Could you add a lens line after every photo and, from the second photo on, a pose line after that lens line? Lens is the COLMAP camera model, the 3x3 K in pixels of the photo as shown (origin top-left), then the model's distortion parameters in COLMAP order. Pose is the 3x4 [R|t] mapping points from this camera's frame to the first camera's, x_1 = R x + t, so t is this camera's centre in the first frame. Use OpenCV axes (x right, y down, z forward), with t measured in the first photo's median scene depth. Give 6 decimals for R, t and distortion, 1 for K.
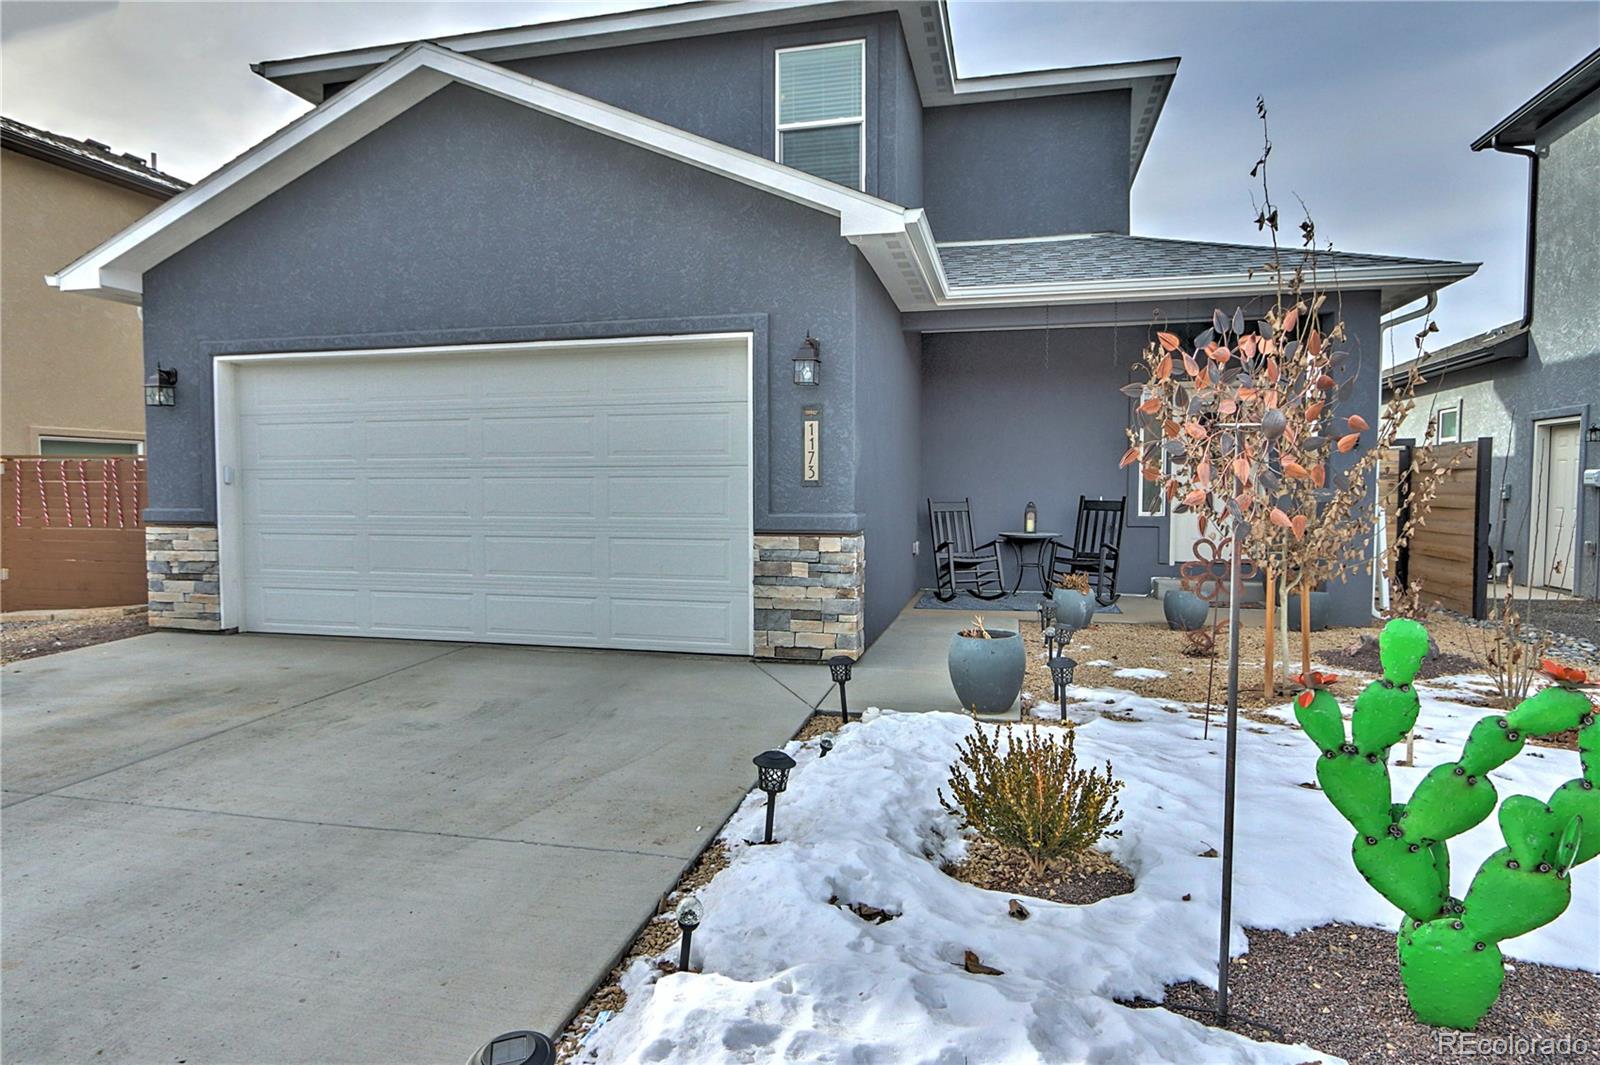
lens RADIAL K [[915.8, 0, 800.0], [0, 915.8, 535.4], [0, 0, 1]] dist [-0.008487, 0.001144]
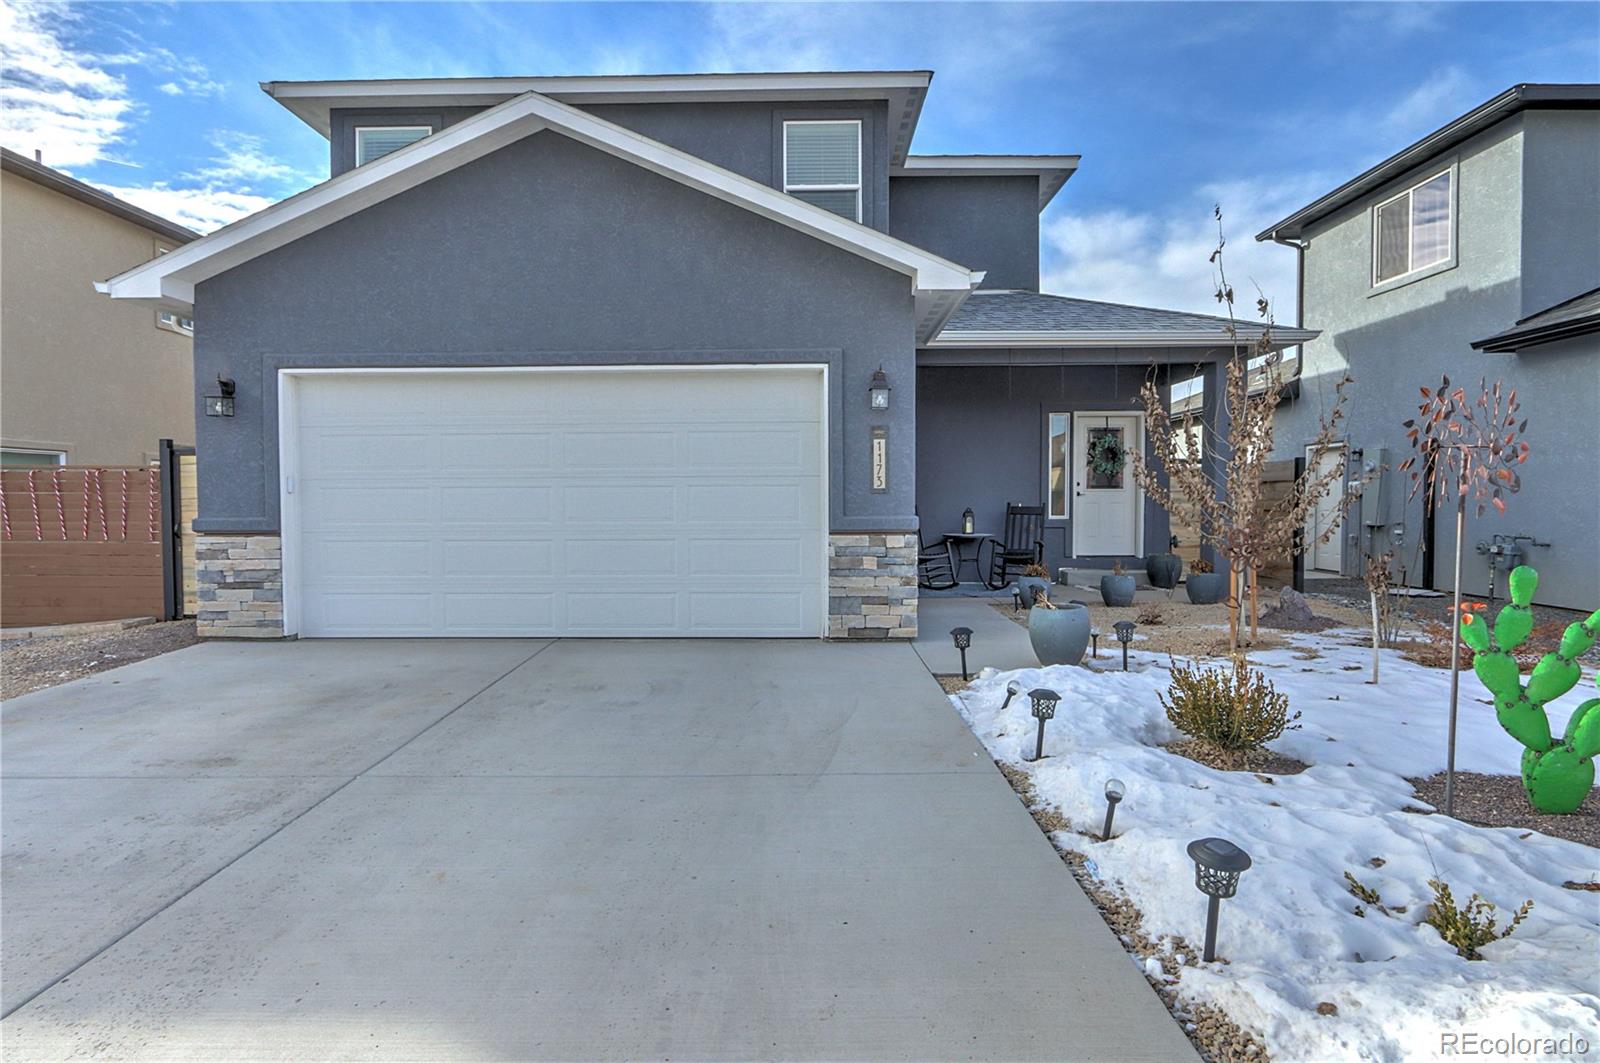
lens RADIAL K [[849.0, 0, 796.8], [0, 849.0, 531.0], [0, 0, 1]] dist [-0.012119, 0.000600]
pose [[0.973984, -0.012130, 0.226292, -0.297154], [0.016057, 0.999751, -0.015523, 0.009851], [-0.226048, 0.018753, 0.973936, -0.052574]]
